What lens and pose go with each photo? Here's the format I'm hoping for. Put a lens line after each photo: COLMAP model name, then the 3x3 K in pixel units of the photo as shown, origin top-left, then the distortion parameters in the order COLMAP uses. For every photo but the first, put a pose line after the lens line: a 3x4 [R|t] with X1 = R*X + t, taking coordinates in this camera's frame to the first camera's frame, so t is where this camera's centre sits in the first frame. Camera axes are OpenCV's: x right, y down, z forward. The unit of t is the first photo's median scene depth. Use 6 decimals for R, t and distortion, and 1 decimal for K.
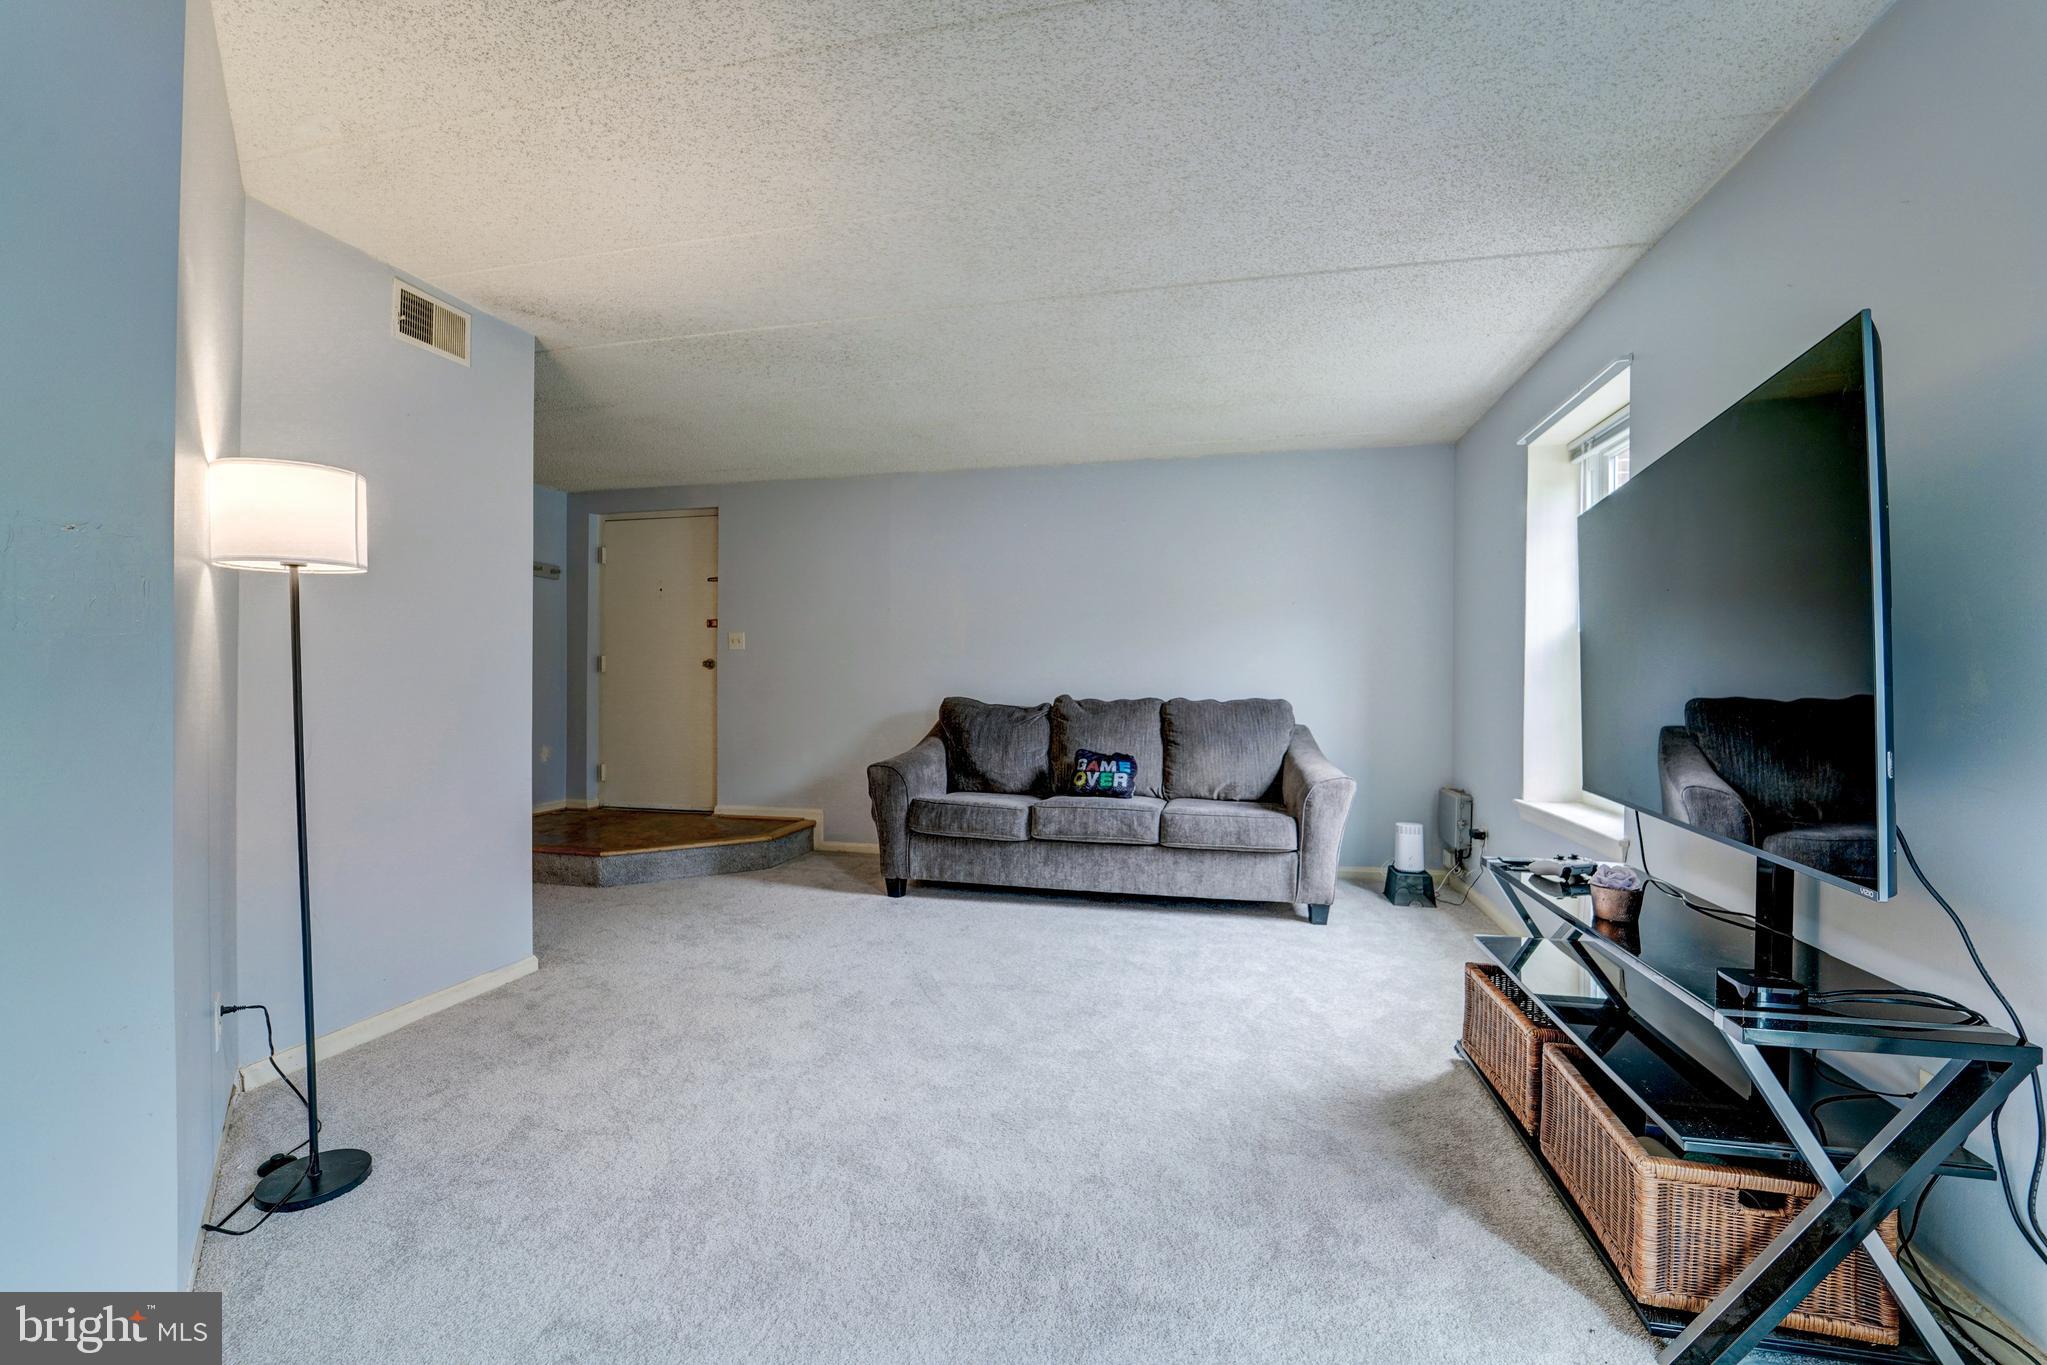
lens RADIAL K [[833.9, 0, 1032.9], [0, 833.9, 680.2], [0, 0, 1]] dist [-0.021775, -0.000333]
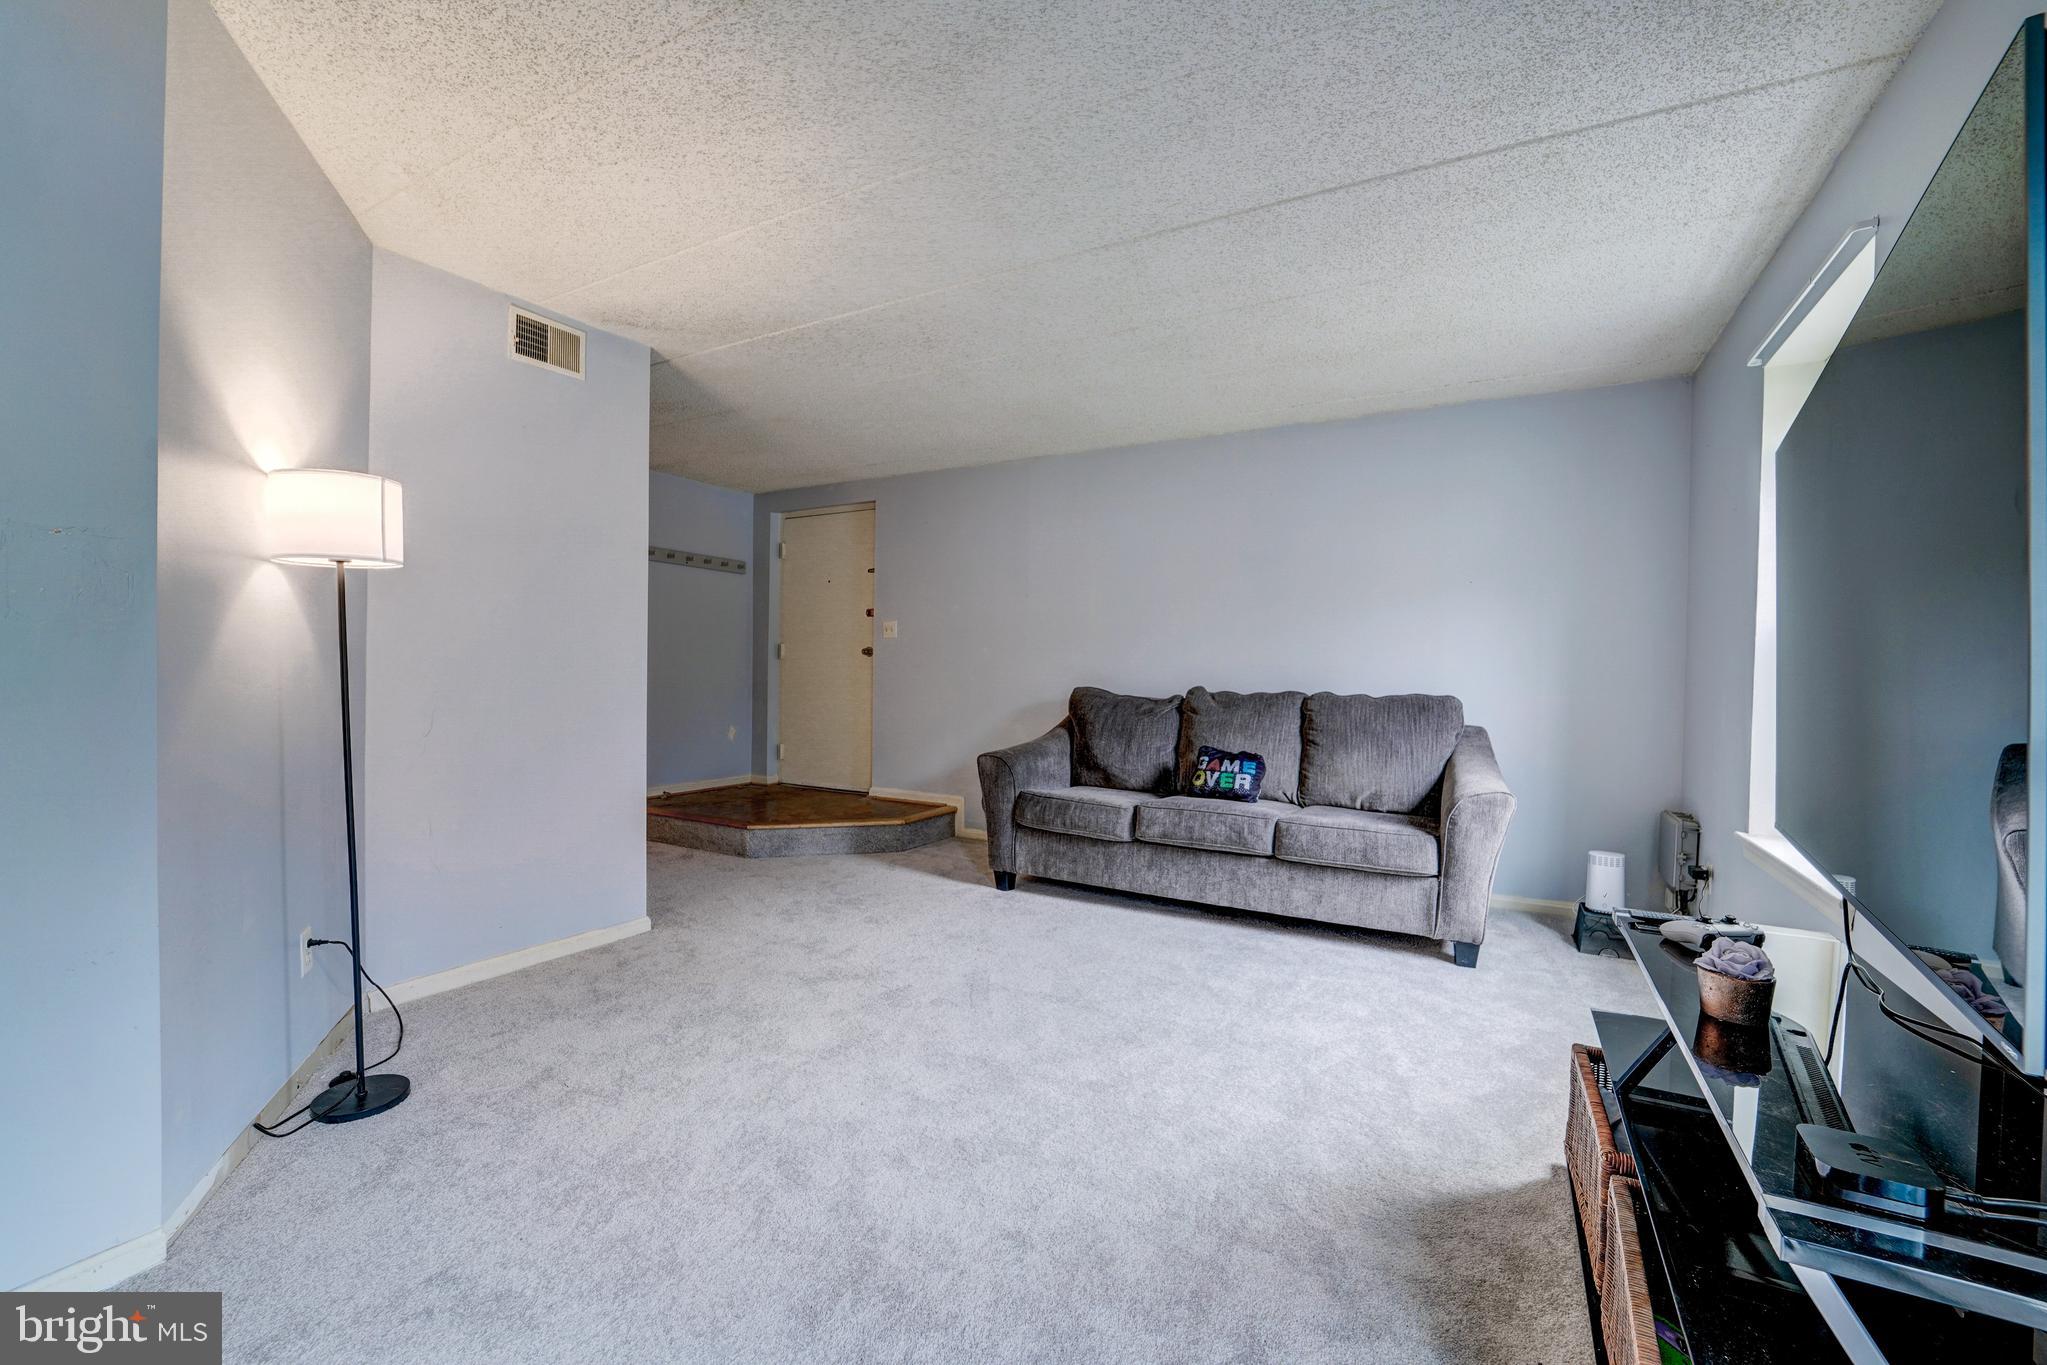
lens RADIAL K [[833.9, 0, 1032.9], [0, 833.9, 680.2], [0, 0, 1]] dist [-0.021775, -0.000333]
pose [[0.957977, 0.013829, -0.286513, 0.160079], [-0.010402, 0.999855, 0.013480, 0.000007], [0.286658, -0.009933, 0.957982, 0.080784]]
